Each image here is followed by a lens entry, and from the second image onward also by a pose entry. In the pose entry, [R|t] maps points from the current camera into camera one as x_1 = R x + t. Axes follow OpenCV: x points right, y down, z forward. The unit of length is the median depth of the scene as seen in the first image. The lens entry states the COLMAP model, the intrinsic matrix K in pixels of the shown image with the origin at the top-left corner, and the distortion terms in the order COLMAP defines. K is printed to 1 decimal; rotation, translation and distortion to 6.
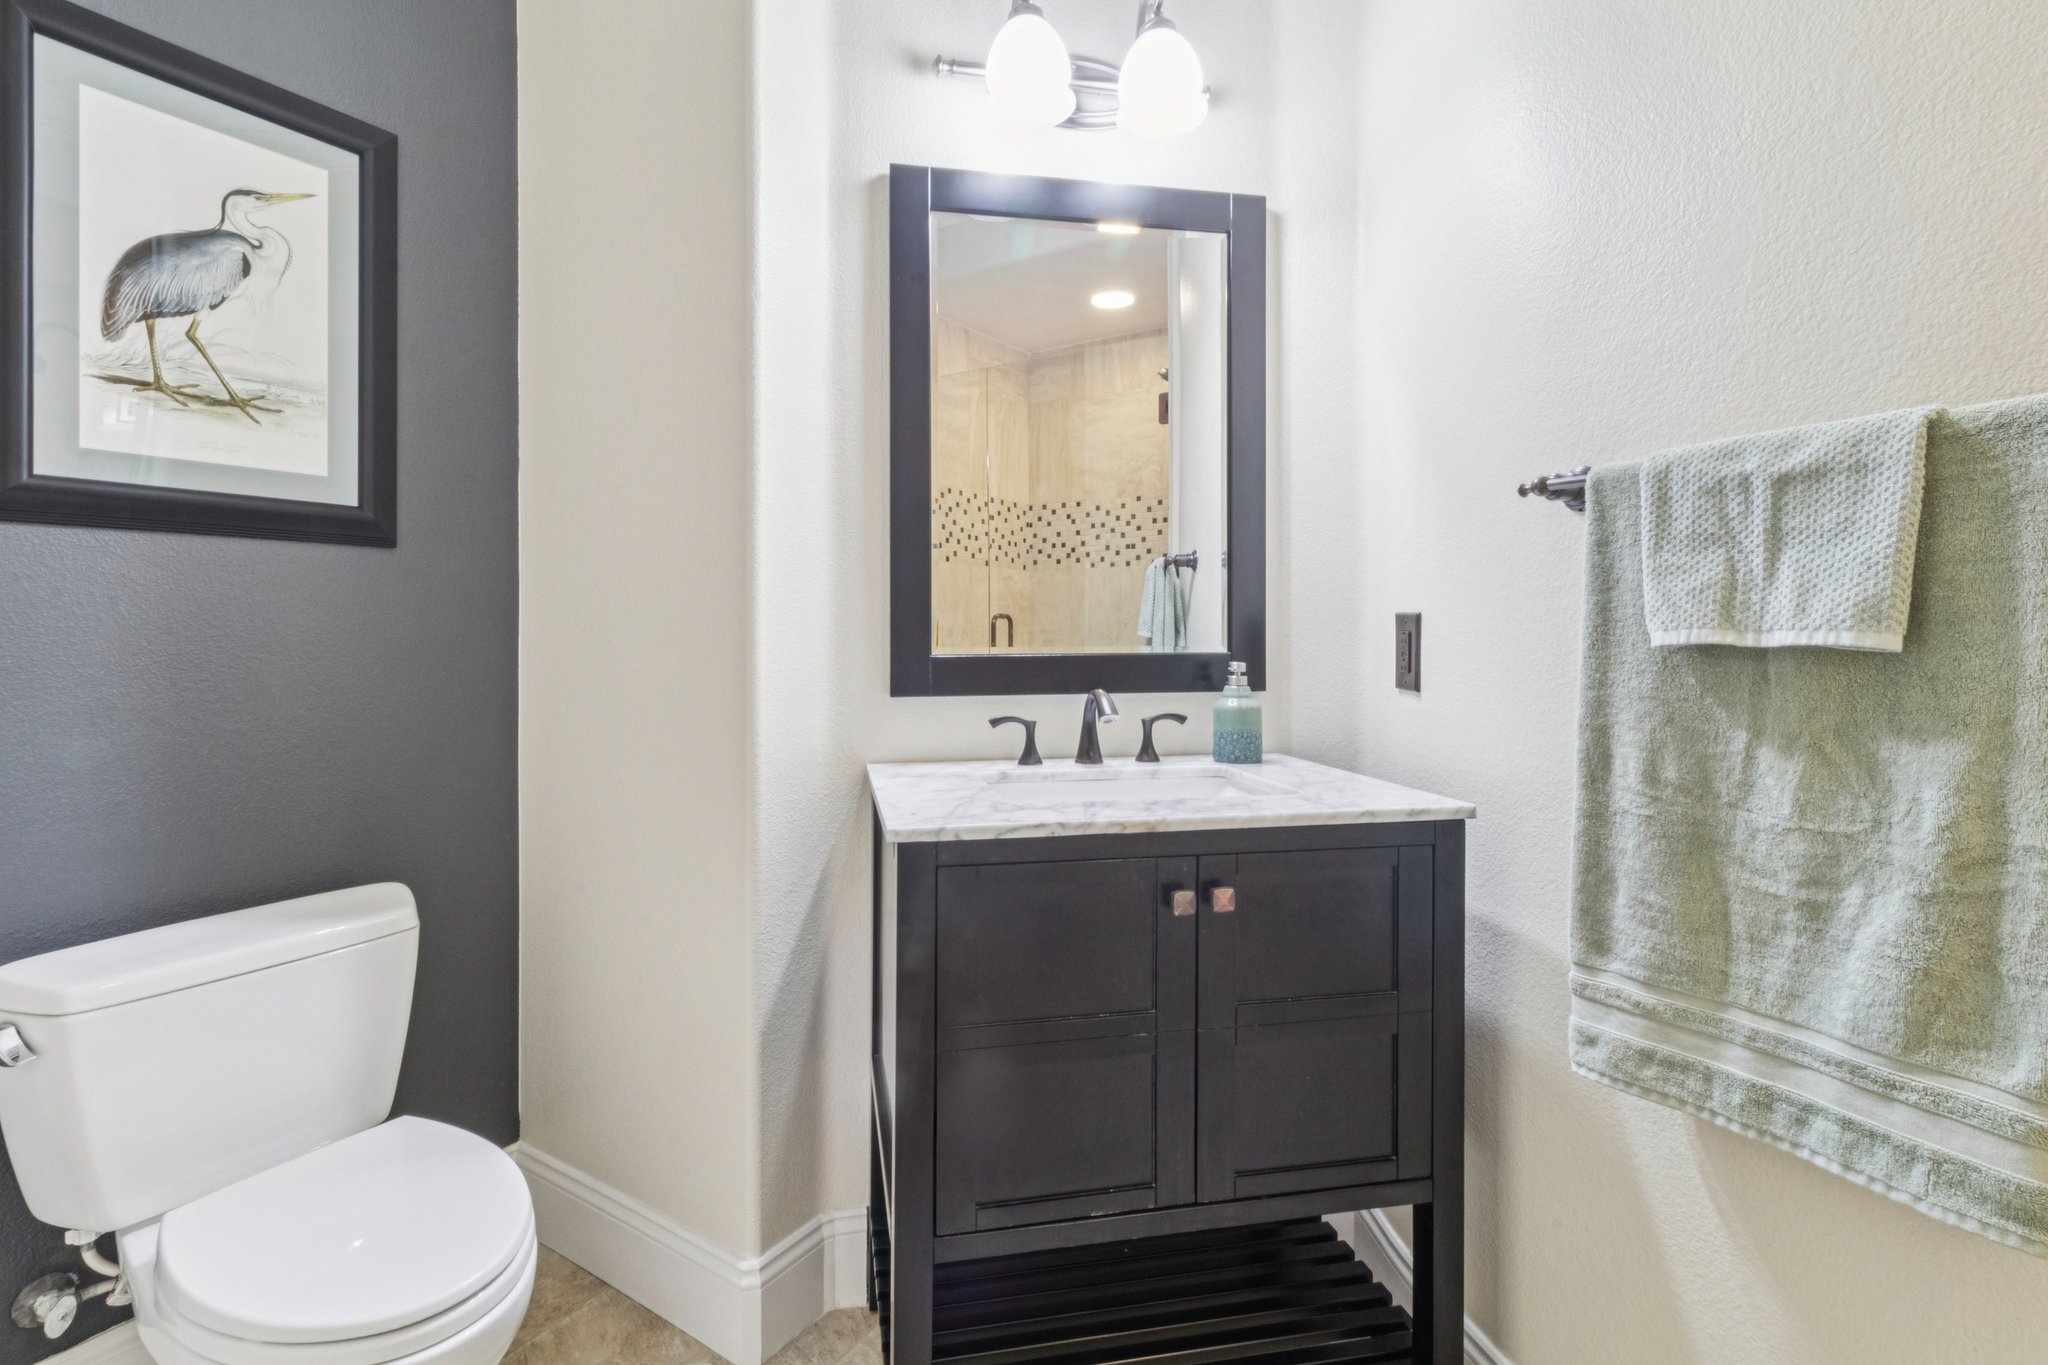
lens RADIAL K [[949.8, 0, 998.8], [0, 949.8, 631.1], [0, 0, 1]] dist [-0.000149, -0.000486]
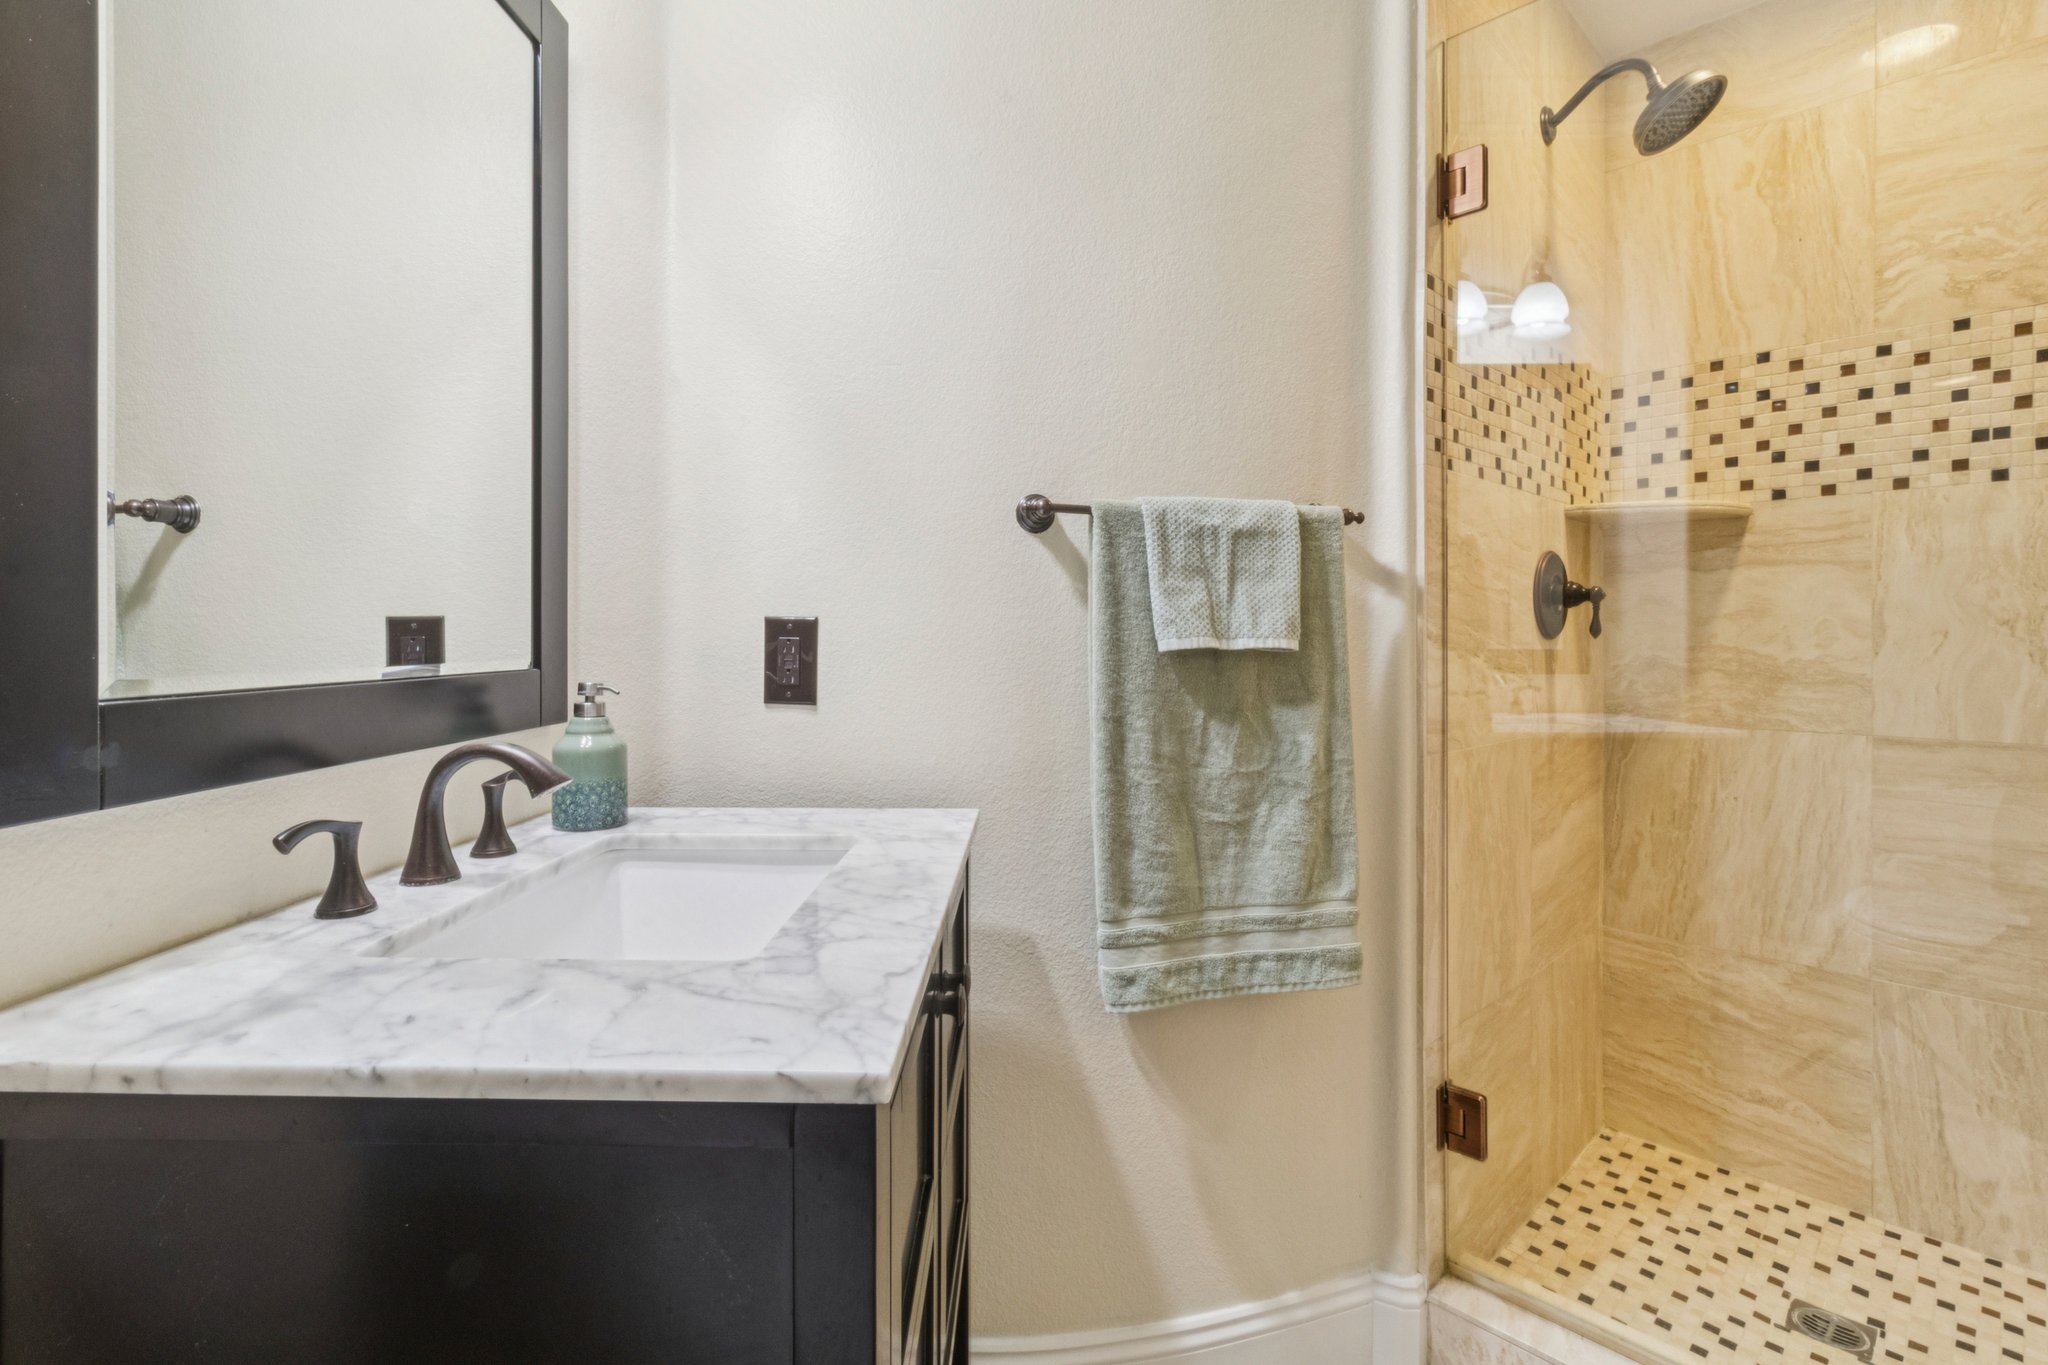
lens RADIAL K [[949.8, 0, 999.2], [0, 949.8, 639.9], [0, 0, 1]] dist [-0.000149, -0.000486]
pose [[0.212828, 0.001181, 0.977089, -0.649336], [-0.002051, 0.999998, -0.000762, 0.003766], [-0.977088, -0.001842, 0.212829, 1.012271]]
